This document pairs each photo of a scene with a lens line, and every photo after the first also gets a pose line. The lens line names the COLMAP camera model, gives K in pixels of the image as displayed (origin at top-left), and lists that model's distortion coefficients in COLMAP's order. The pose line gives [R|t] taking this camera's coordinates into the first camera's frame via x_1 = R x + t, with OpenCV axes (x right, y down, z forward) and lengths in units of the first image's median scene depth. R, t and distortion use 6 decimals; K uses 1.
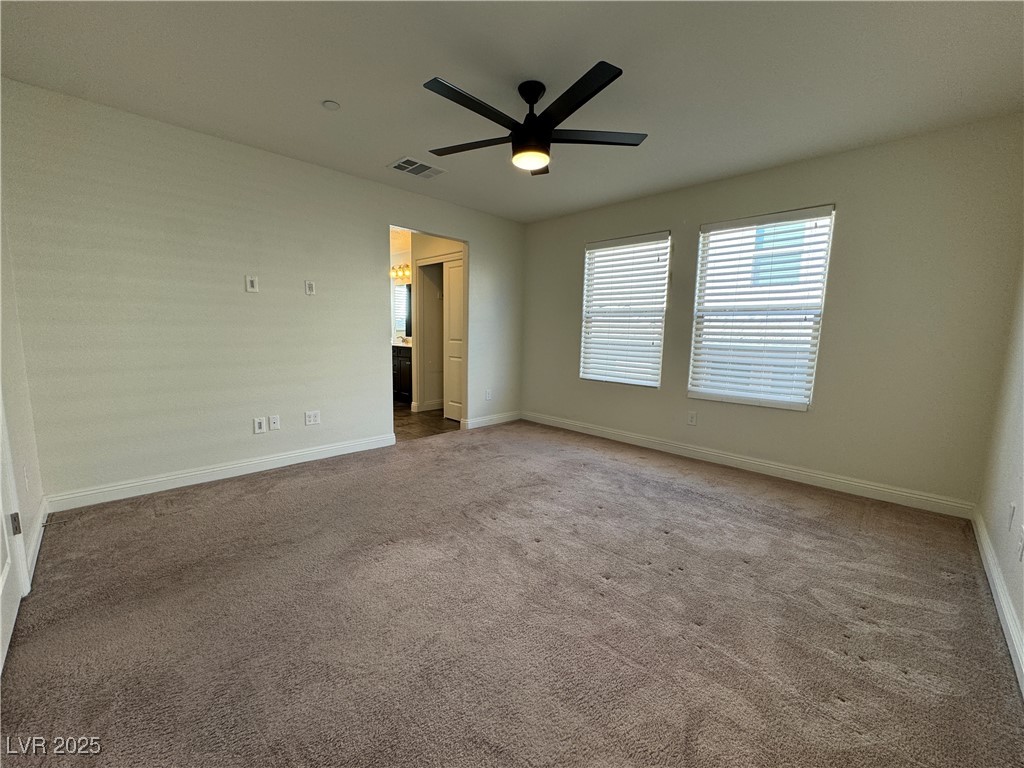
lens RADIAL K [[412.1, 0, 512.0], [0, 412.1, 384.0], [0, 0, 1]] dist [0.002330, 0.000180]
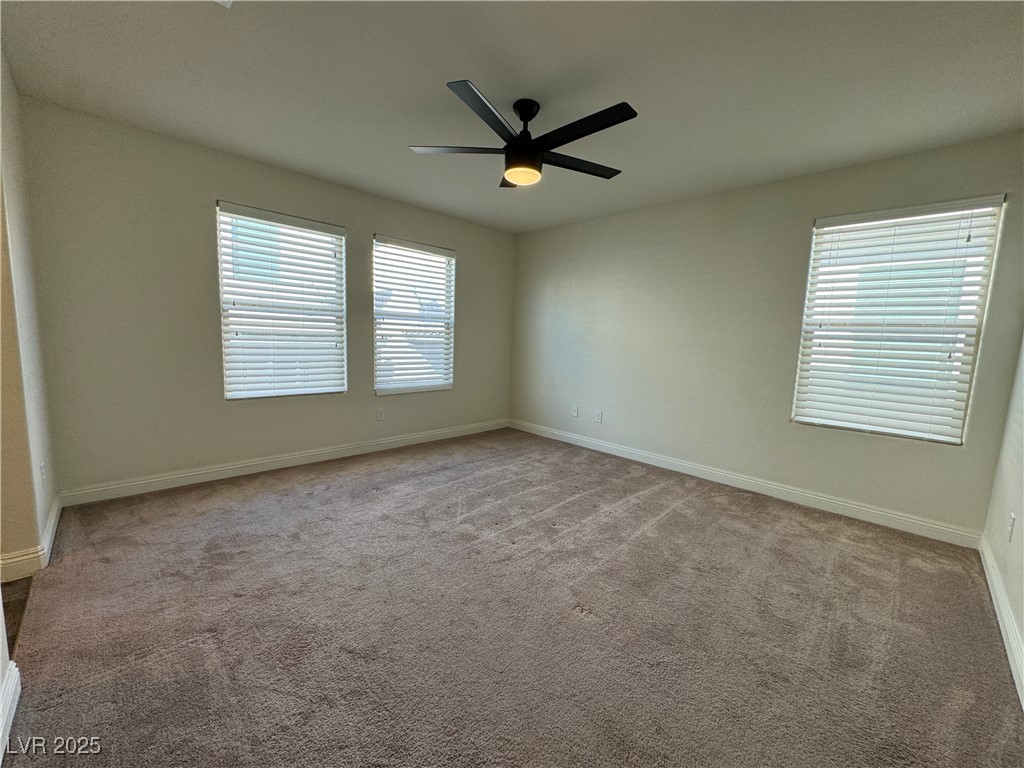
lens RADIAL K [[412.1, 0, 512.0], [0, 412.1, 384.0], [0, 0, 1]] dist [0.002330, 0.000180]
pose [[0.010851, -0.136646, 0.990560, -0.686289], [0.095854, 0.986199, 0.134995, -0.118467], [-0.995336, 0.093485, 0.023799, 0.698498]]
